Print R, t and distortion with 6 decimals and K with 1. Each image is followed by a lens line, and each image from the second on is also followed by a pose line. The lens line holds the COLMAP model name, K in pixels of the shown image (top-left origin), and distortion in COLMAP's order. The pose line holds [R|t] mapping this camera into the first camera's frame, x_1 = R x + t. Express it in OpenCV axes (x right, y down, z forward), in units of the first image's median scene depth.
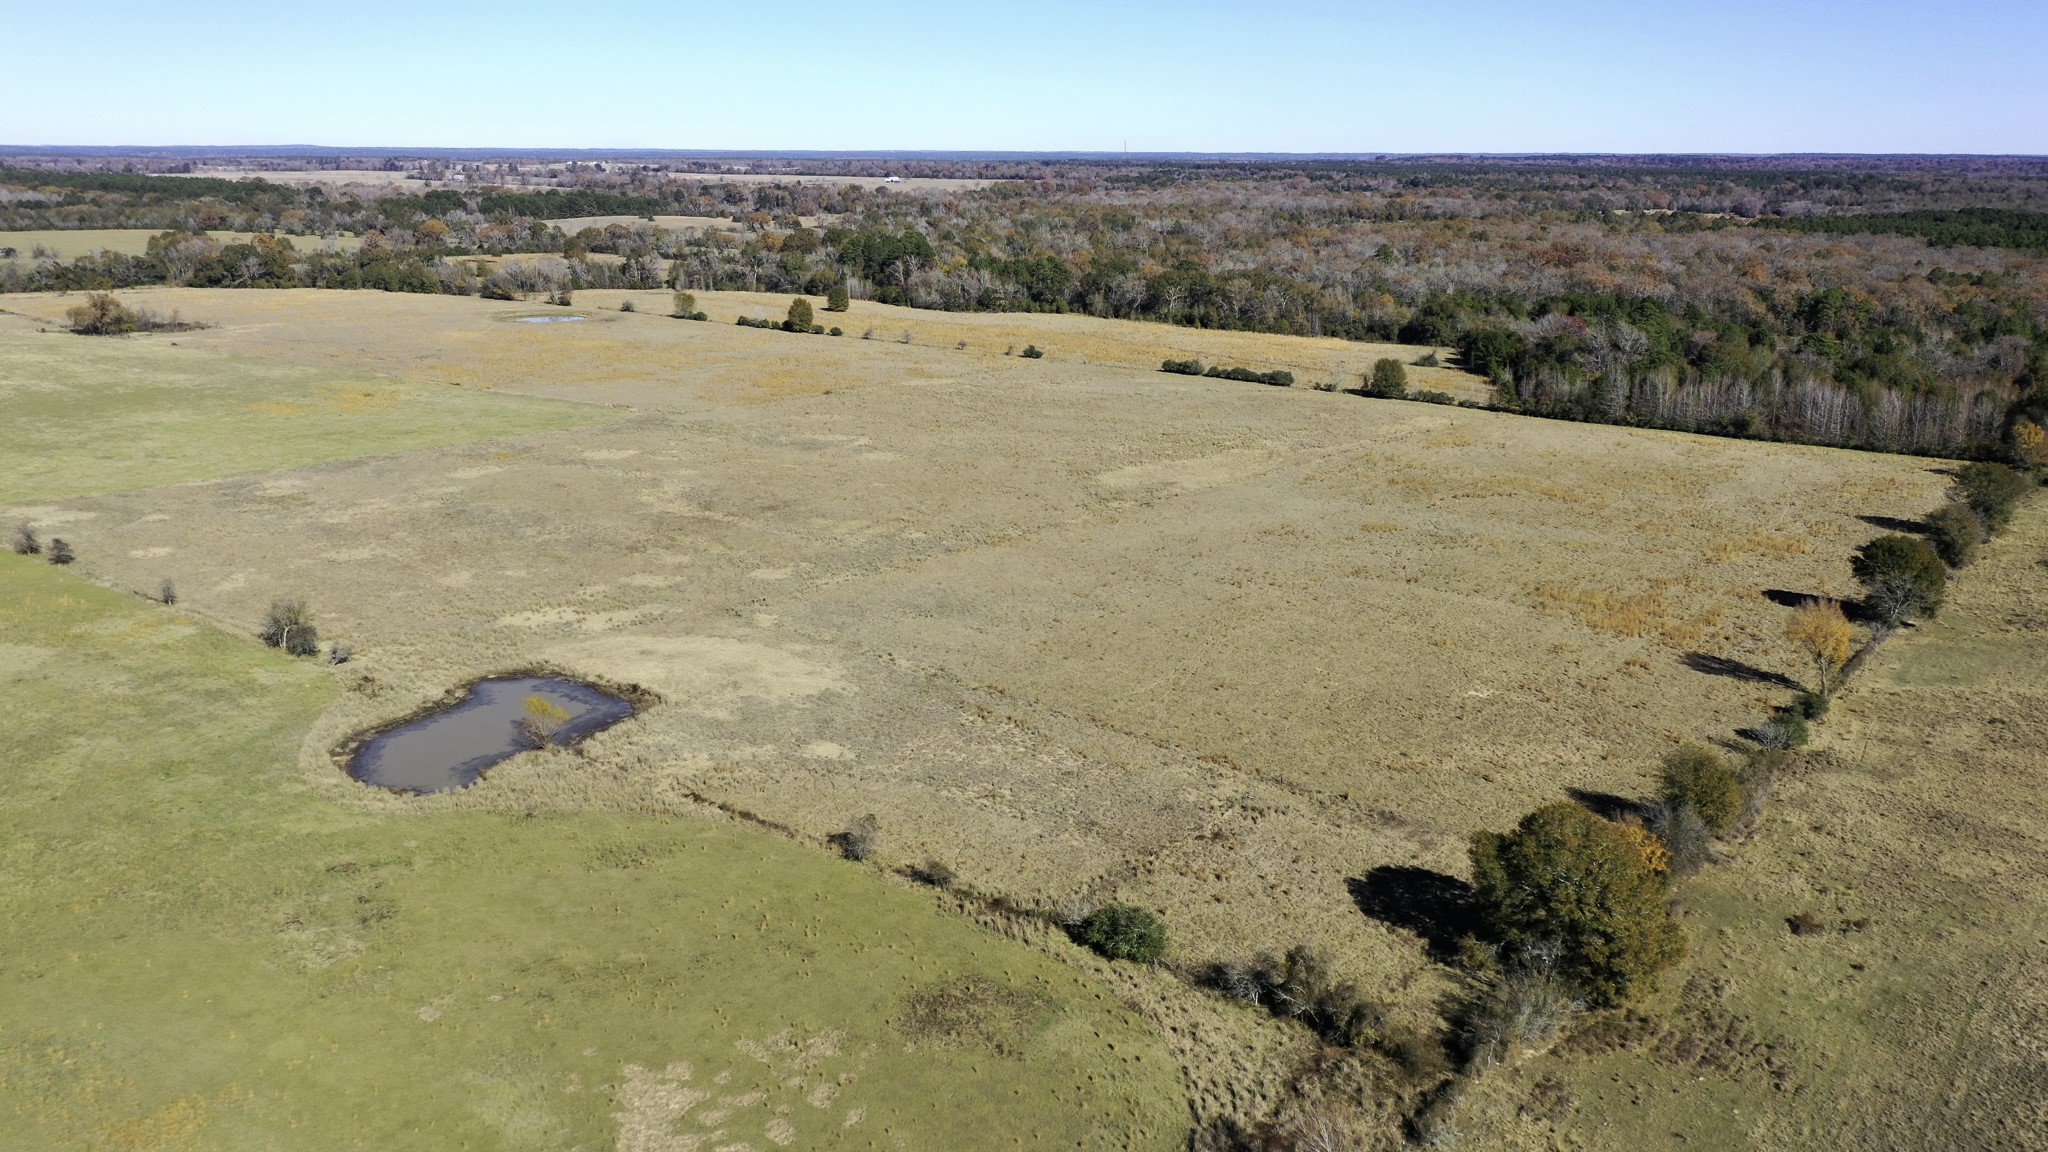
lens RADIAL K [[1582.3, 0, 1024.0], [0, 1582.3, 576.0], [0, 0, 1]] dist [0.007669, 0.007436]
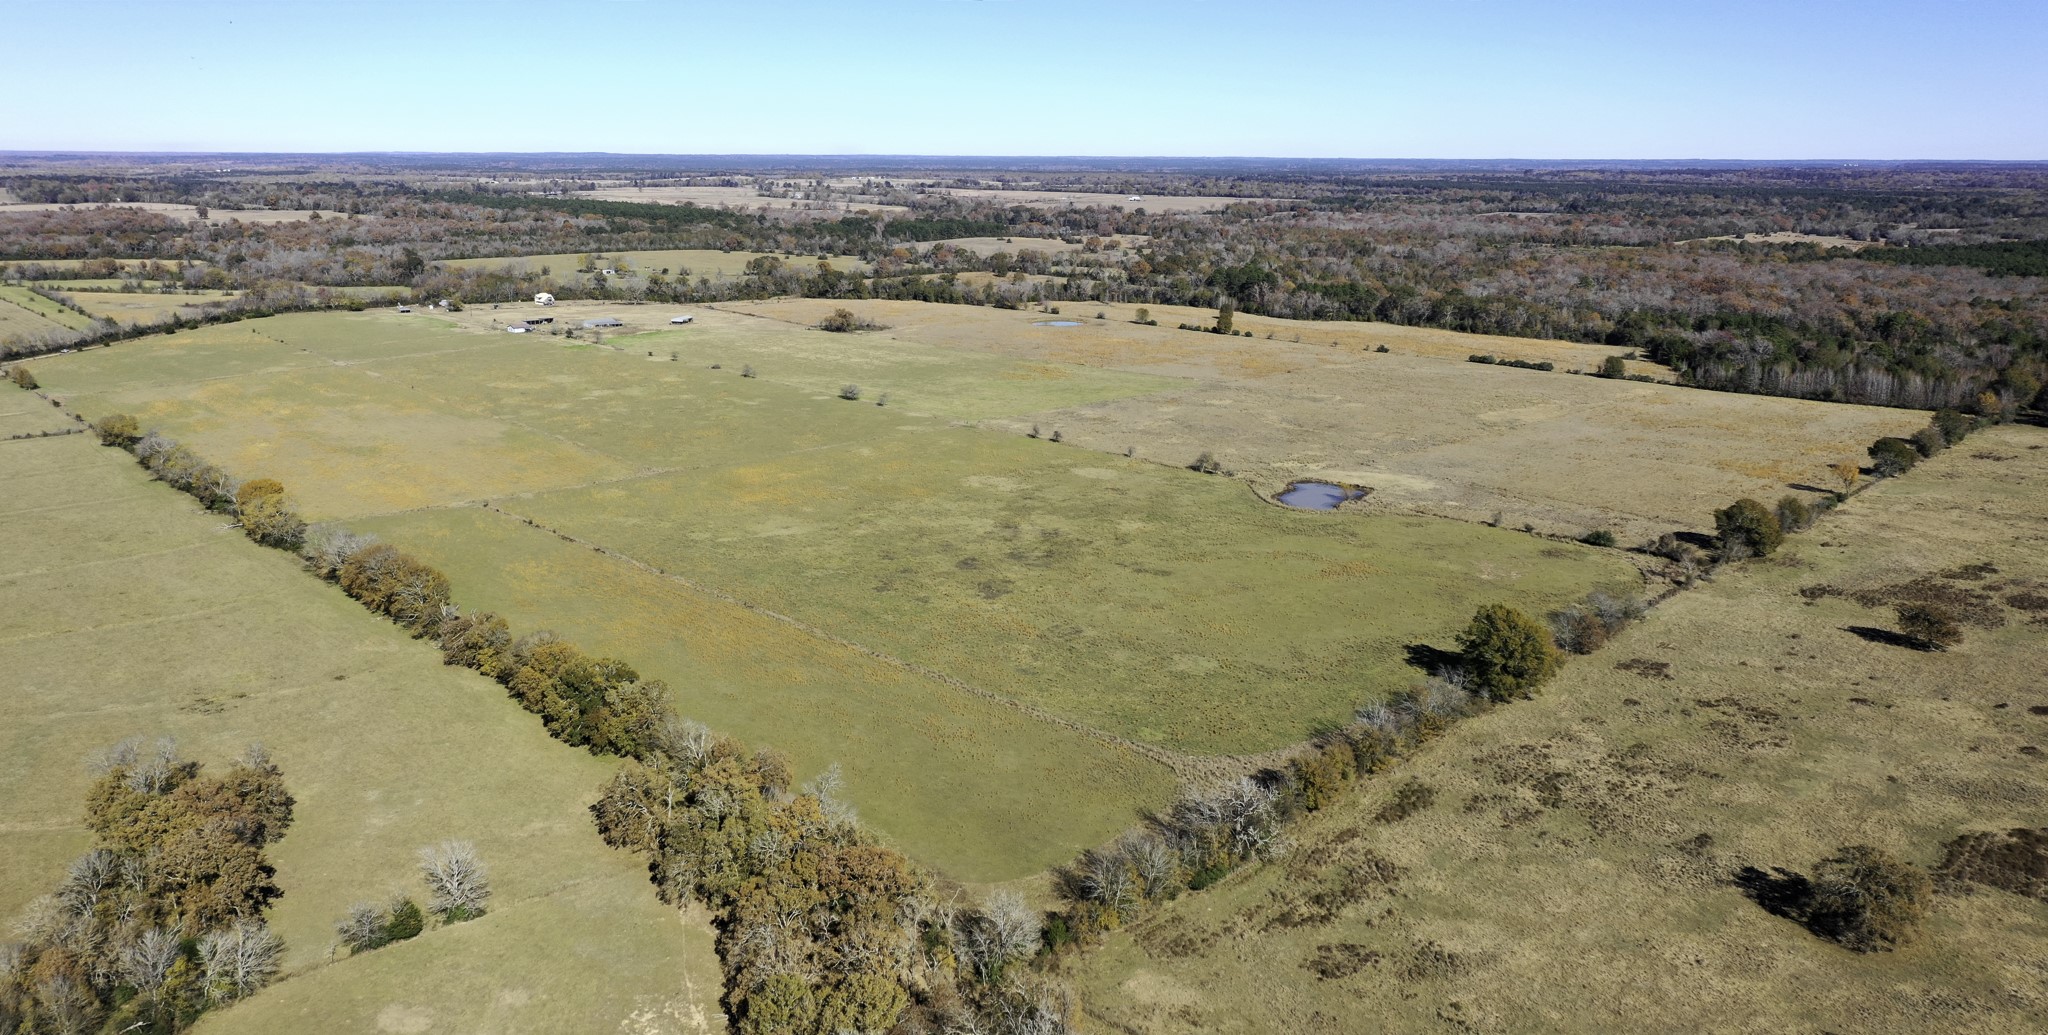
lens RADIAL K [[1517.0, 0, 1024.0], [0, 1517.0, 517.5], [0, 0, 1]] dist [0.074677, 0.092243]
pose [[0.997249, 0.022689, -0.070562, -0.249242], [-0.023935, 0.999571, -0.016865, 0.072158], [0.070149, 0.018508, 0.997365, -0.622576]]
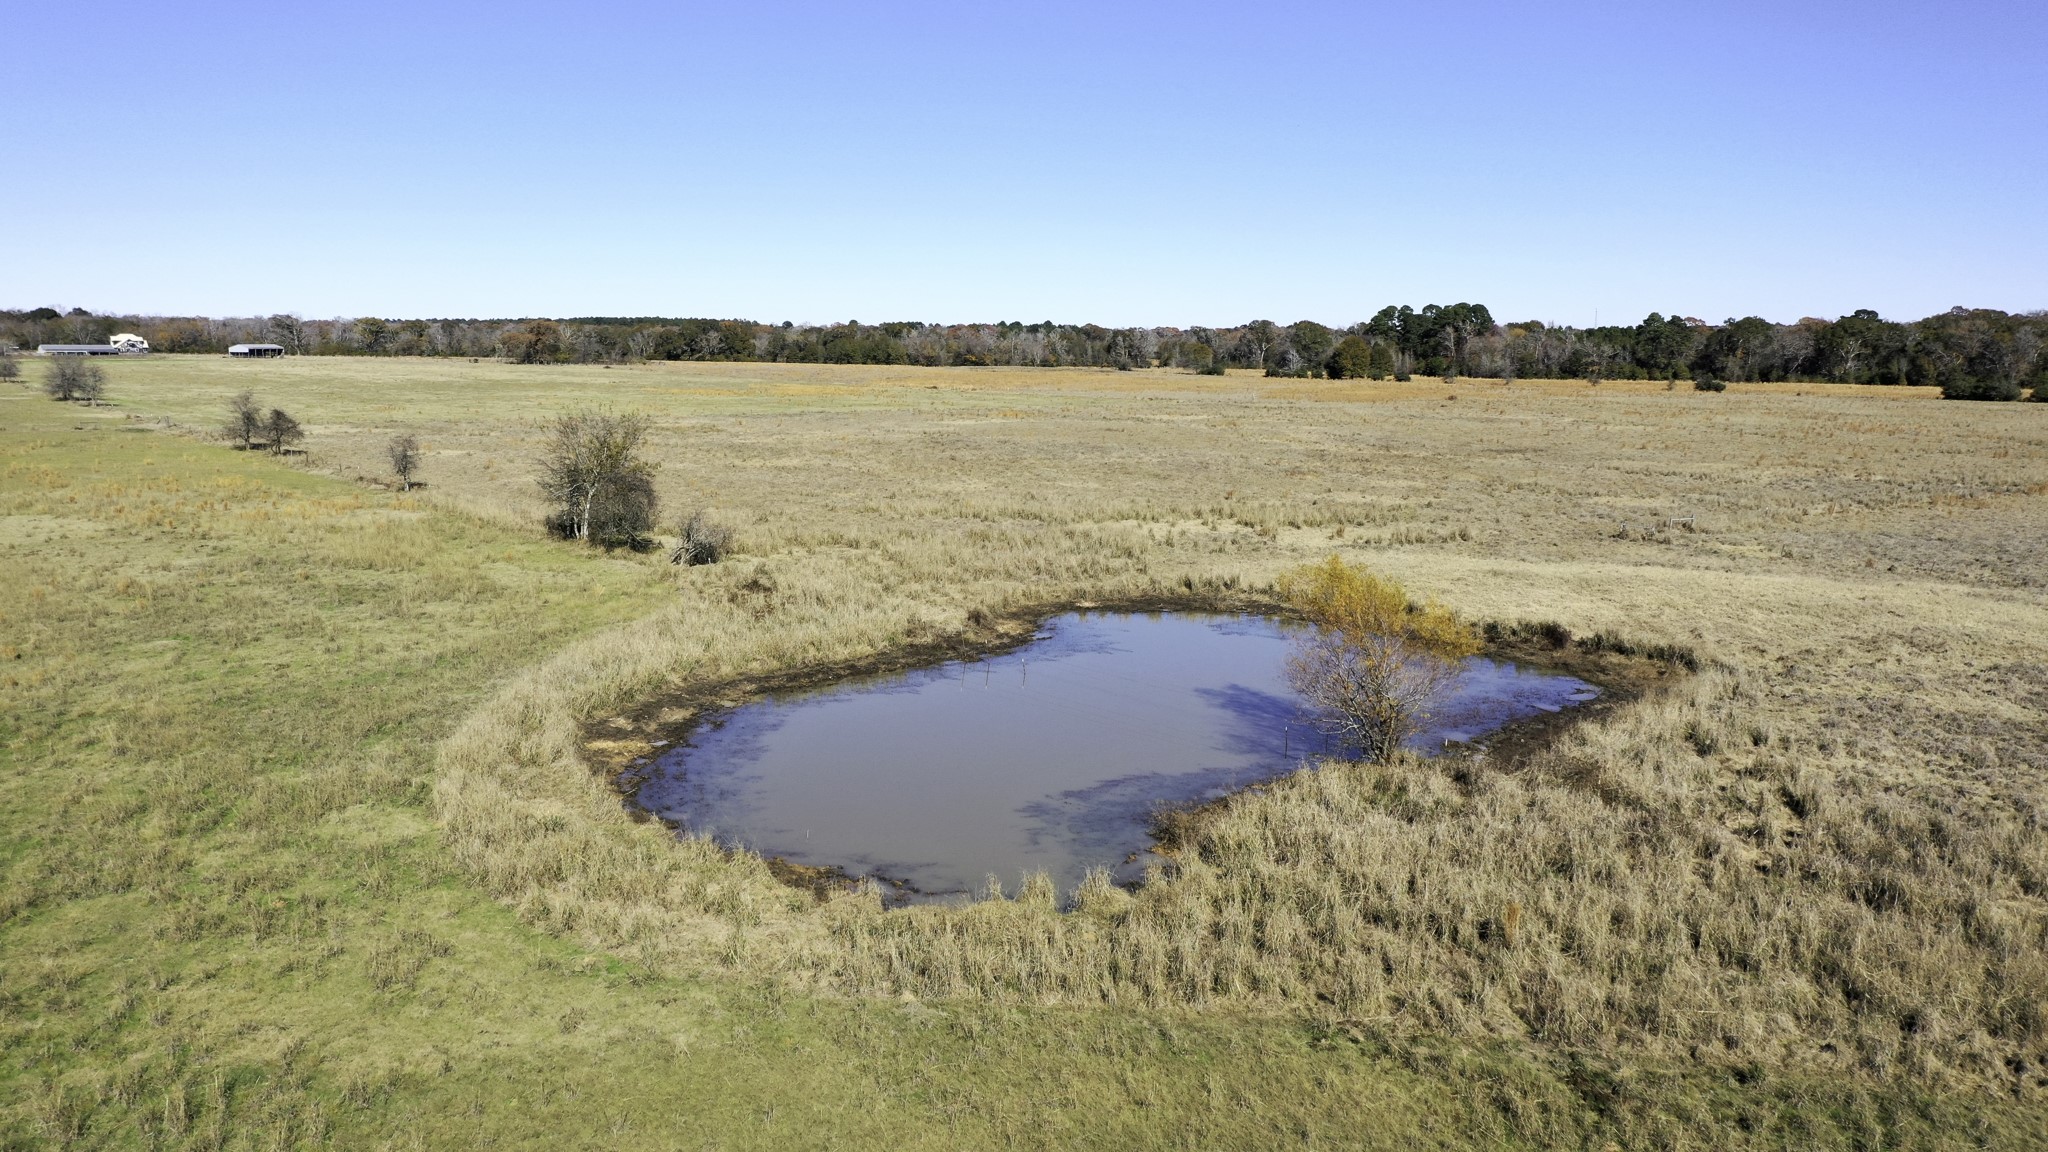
lens RADIAL K [[1582.3, 0, 1024.0], [0, 1582.3, 576.0], [0, 0, 1]] dist [0.007669, 0.007436]
pose [[0.965302, 0.028408, -0.259588, -0.096455], [-0.059170, 0.992005, -0.111467, 0.036221], [0.254346, 0.122959, 0.959265, 0.246012]]
